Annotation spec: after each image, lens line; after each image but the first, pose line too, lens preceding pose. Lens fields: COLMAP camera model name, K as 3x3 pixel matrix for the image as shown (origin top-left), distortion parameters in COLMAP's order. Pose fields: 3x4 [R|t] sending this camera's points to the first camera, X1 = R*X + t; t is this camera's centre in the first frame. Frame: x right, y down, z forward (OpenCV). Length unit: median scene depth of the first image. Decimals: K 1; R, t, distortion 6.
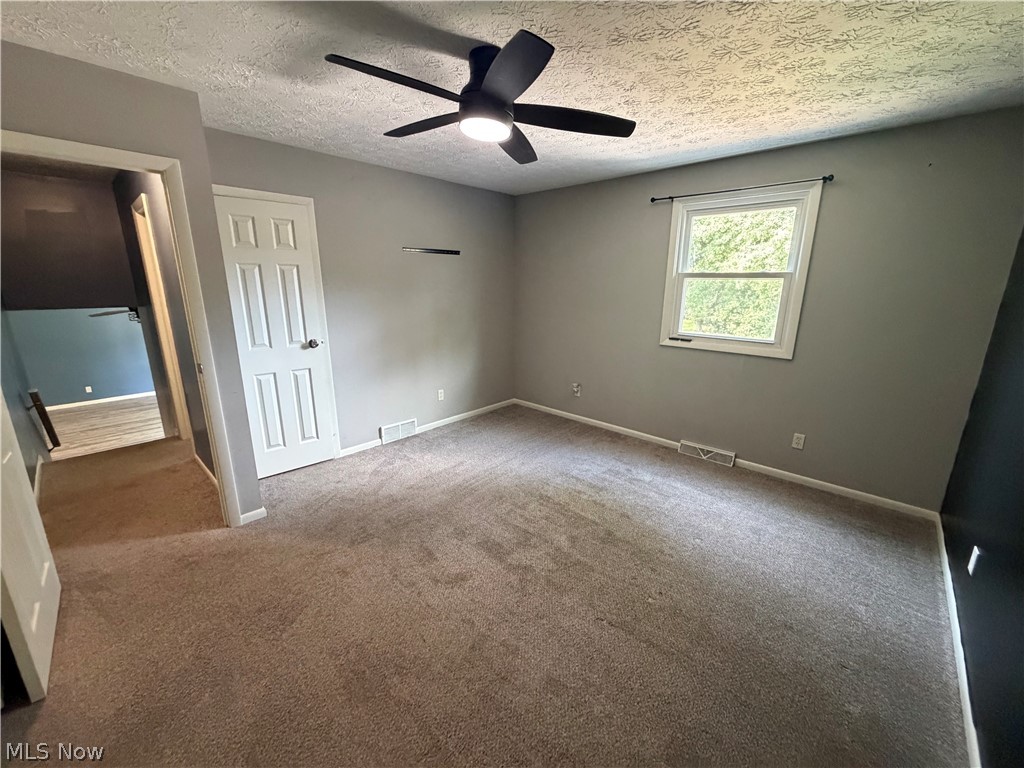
lens RADIAL K [[408.1, 0, 509.6], [0, 408.1, 383.4], [0, 0, 1]] dist [-0.000516, 0.000130]
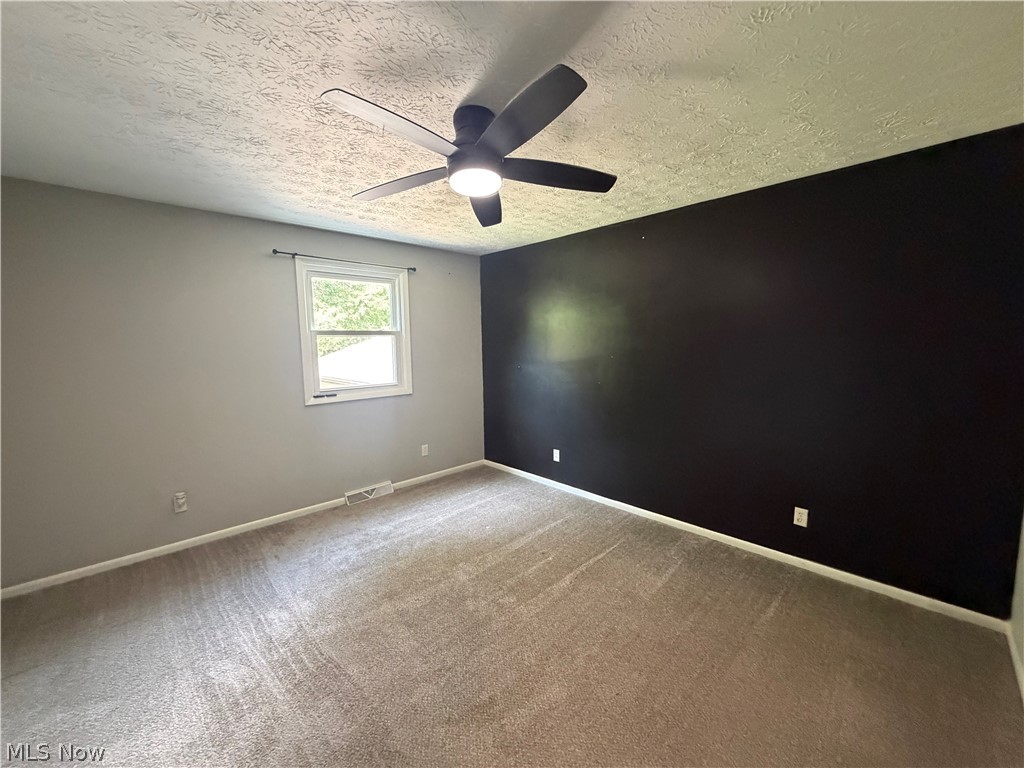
lens RADIAL K [[408.1, 0, 509.6], [0, 408.1, 383.4], [0, 0, 1]] dist [-0.000516, 0.000130]
pose [[0.061972, -0.115271, 0.991399, -0.564666], [0.257047, 0.961644, 0.095744, -0.123477], [-0.964410, 0.248903, 0.089225, 0.500445]]
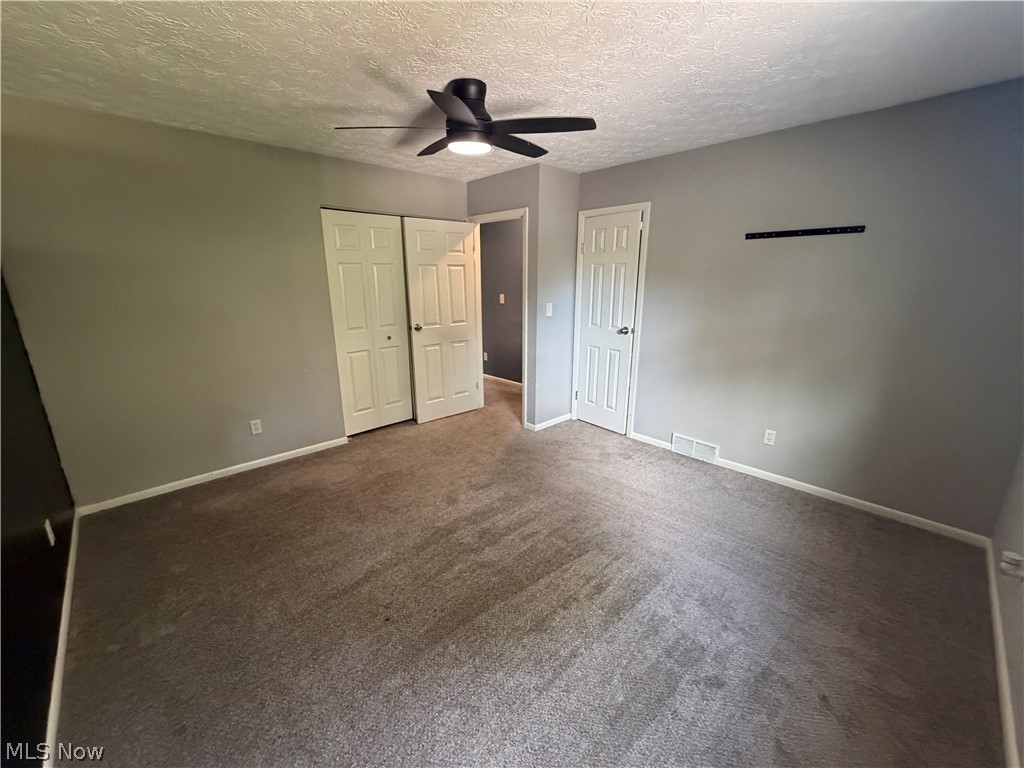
lens RADIAL K [[408.1, 0, 509.6], [0, 408.1, 383.4], [0, 0, 1]] dist [-0.000516, 0.000130]
pose [[-0.060639, 0.249315, -0.966522, 0.654250], [-0.245356, 0.934872, 0.256544, -0.163469], [0.967535, 0.252699, 0.004481, 0.670700]]
